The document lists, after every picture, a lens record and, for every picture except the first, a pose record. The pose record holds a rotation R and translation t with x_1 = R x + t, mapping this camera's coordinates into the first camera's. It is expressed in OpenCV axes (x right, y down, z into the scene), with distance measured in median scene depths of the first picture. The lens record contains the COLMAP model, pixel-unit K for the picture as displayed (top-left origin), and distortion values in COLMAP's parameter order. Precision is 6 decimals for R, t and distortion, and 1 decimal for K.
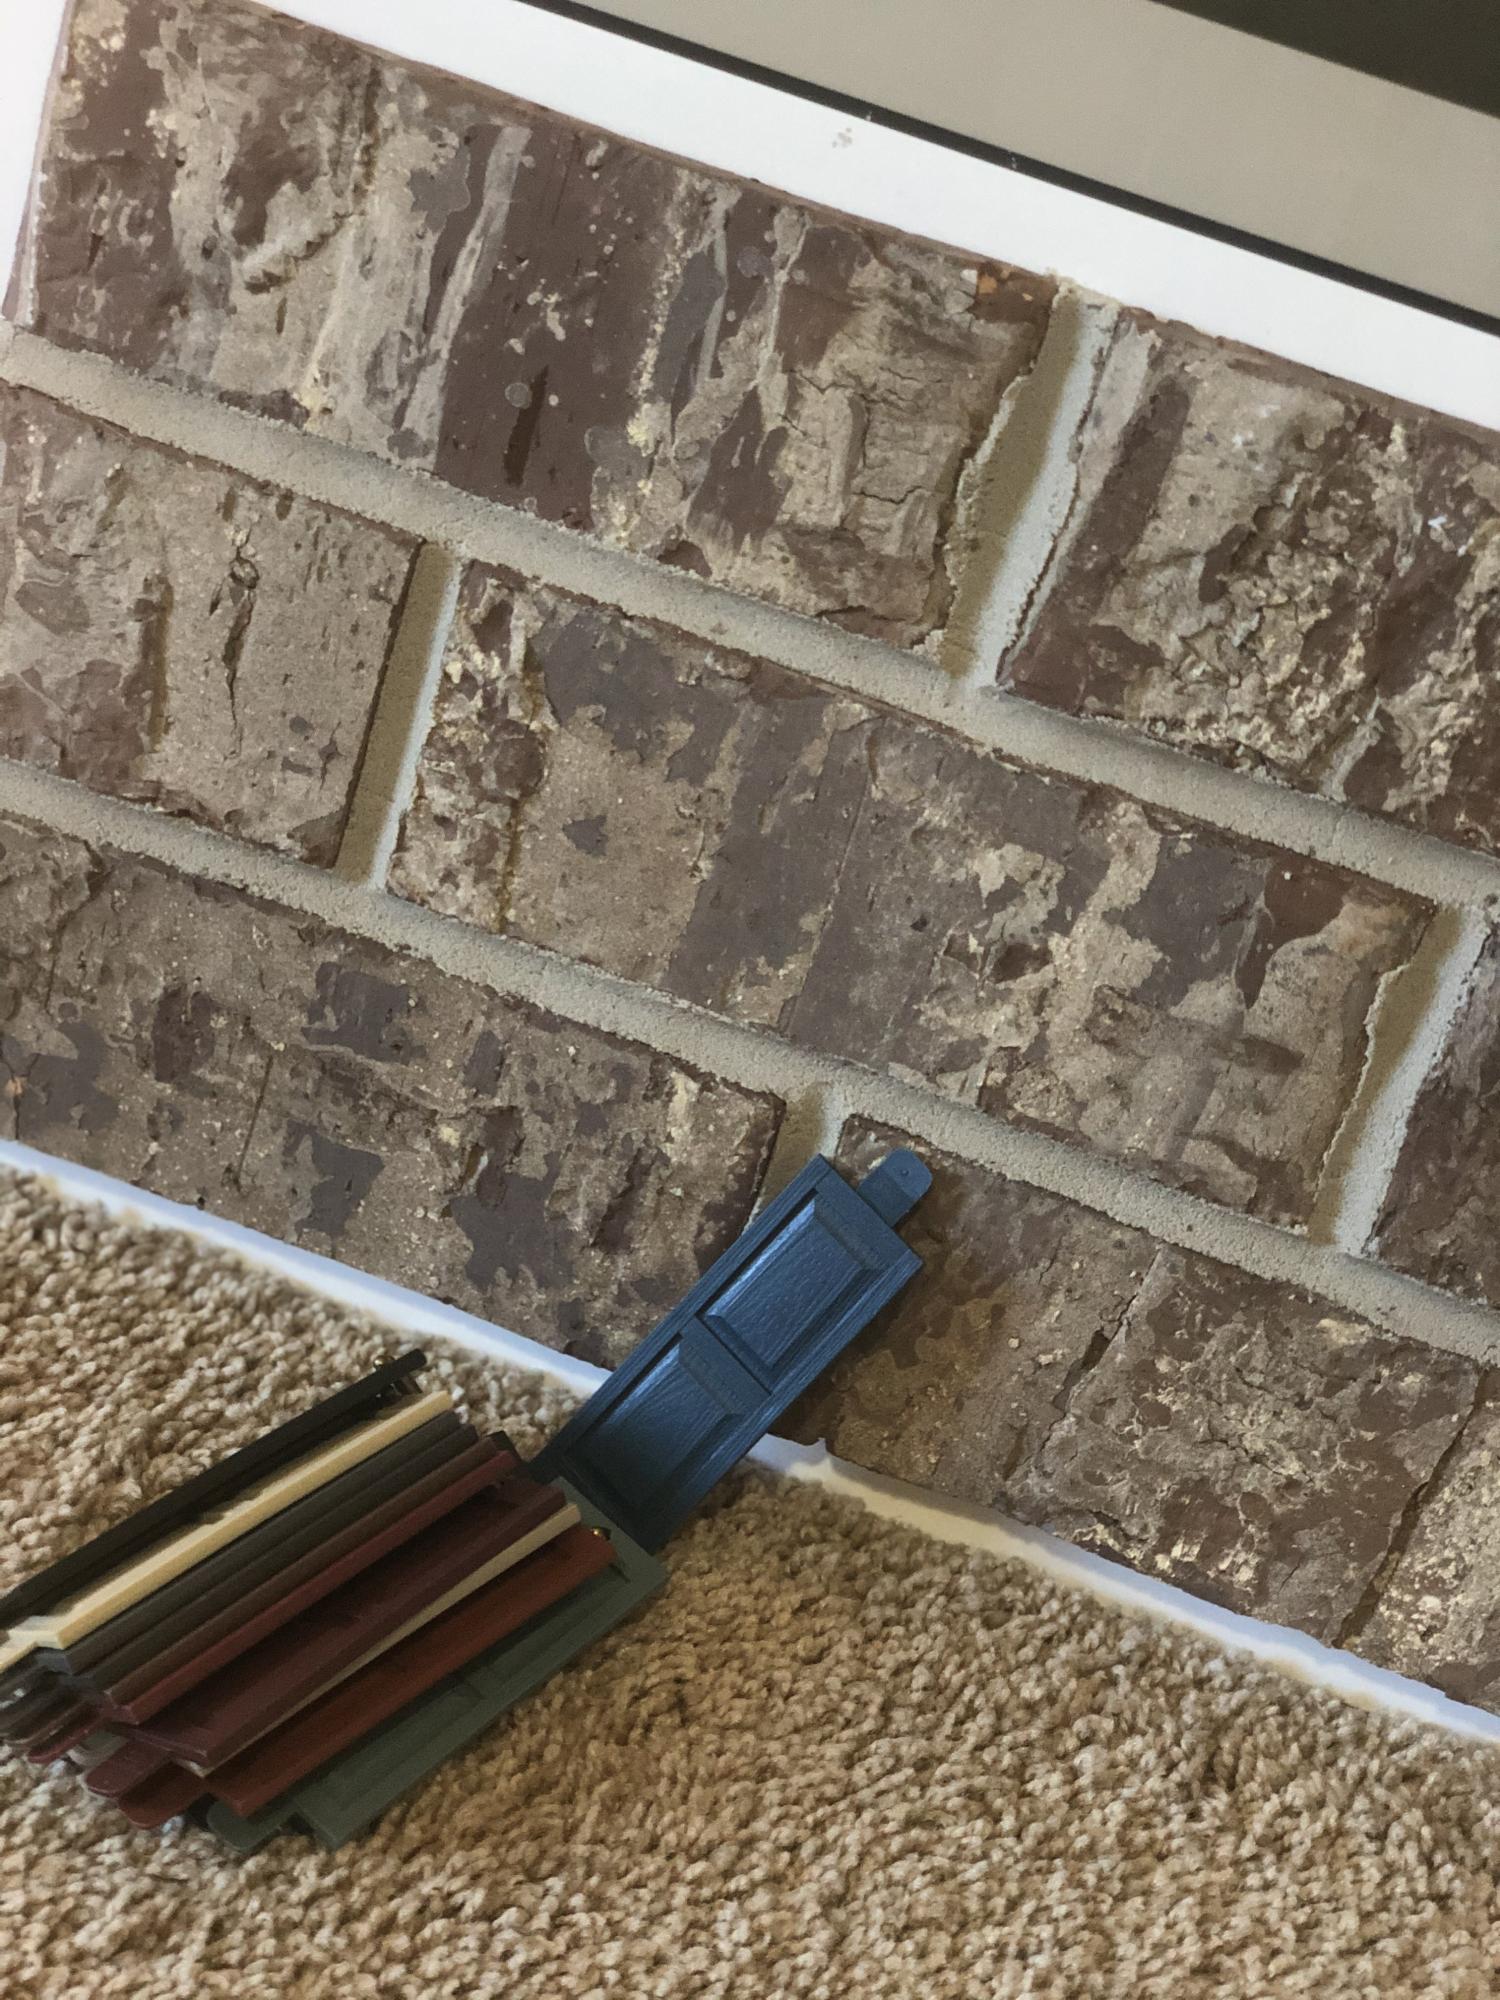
lens RADIAL K [[3052.6, 0, 755.5], [0, 3052.6, 1002.5], [0, 0, 1]] dist [0.000666, 0.000000]
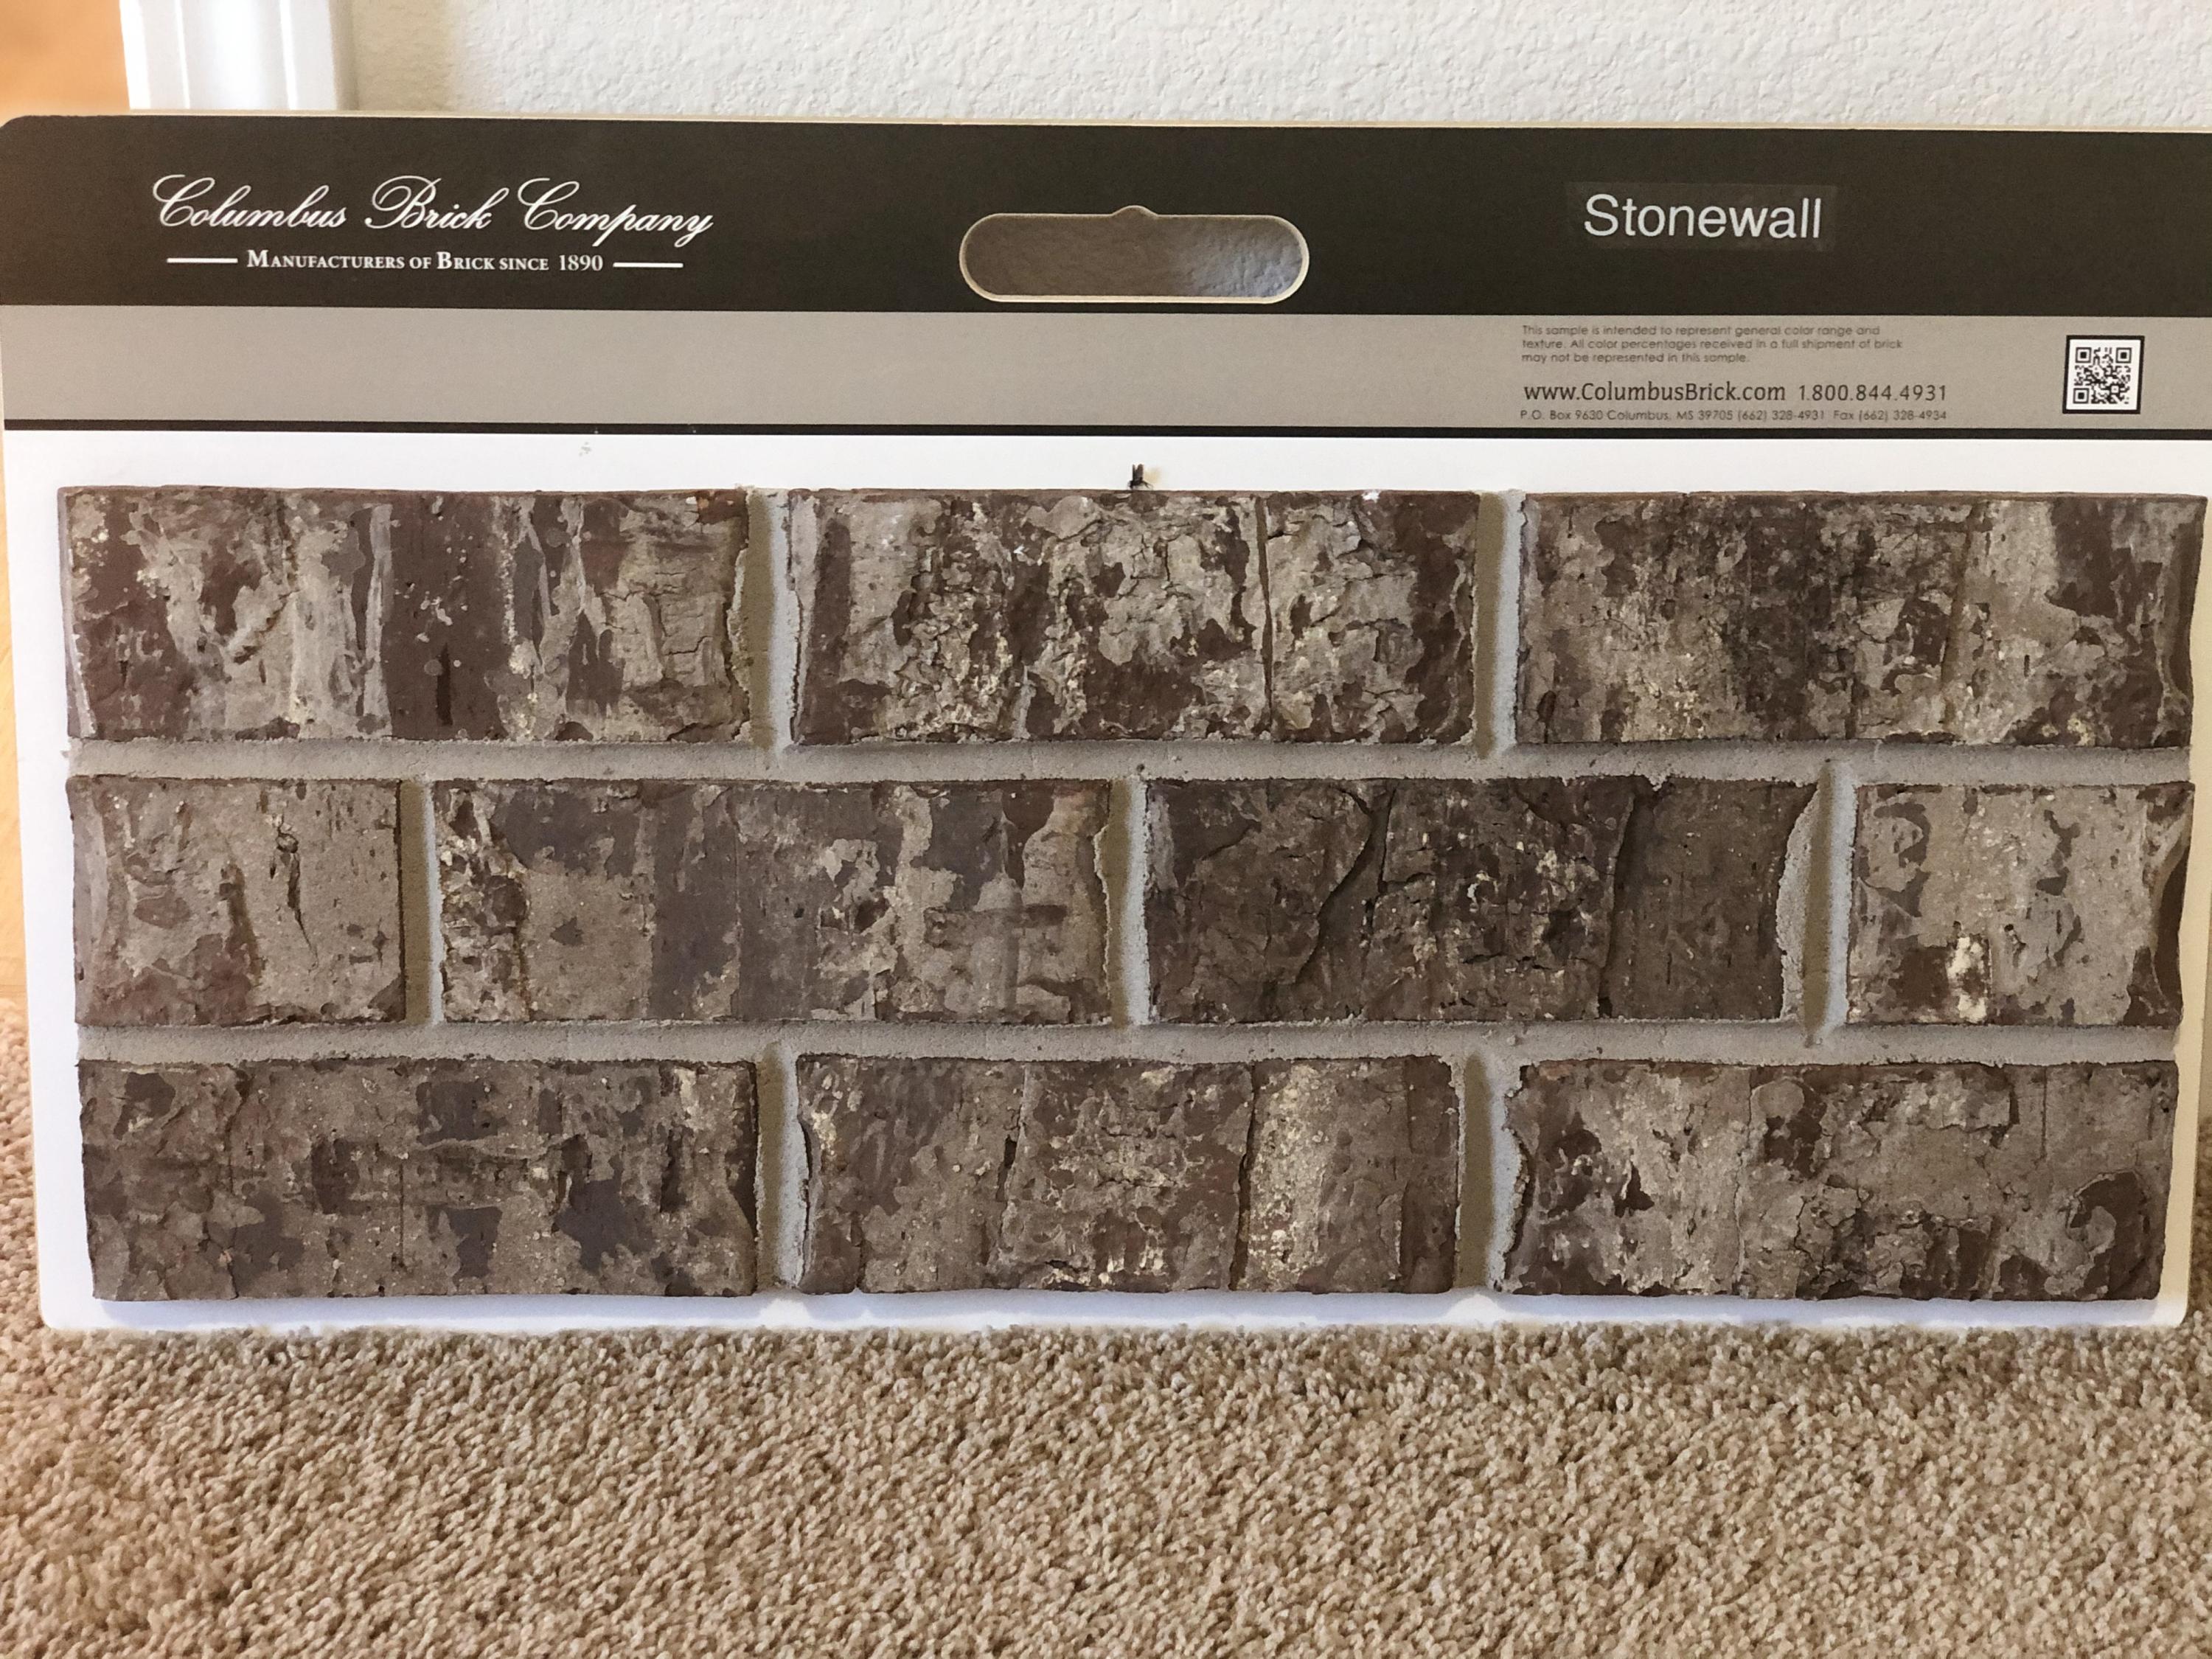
lens RADIAL K [[3376.2, 0, 1103.0], [0, 3376.2, 827.9], [0, 0, 1]] dist [0.000666, 0.000000]
pose [[0.927885, -0.320772, 0.190090, -0.110788], [0.350255, 0.924674, -0.149333, 0.237603], [-0.127870, 0.205144, 0.970343, -0.645098]]
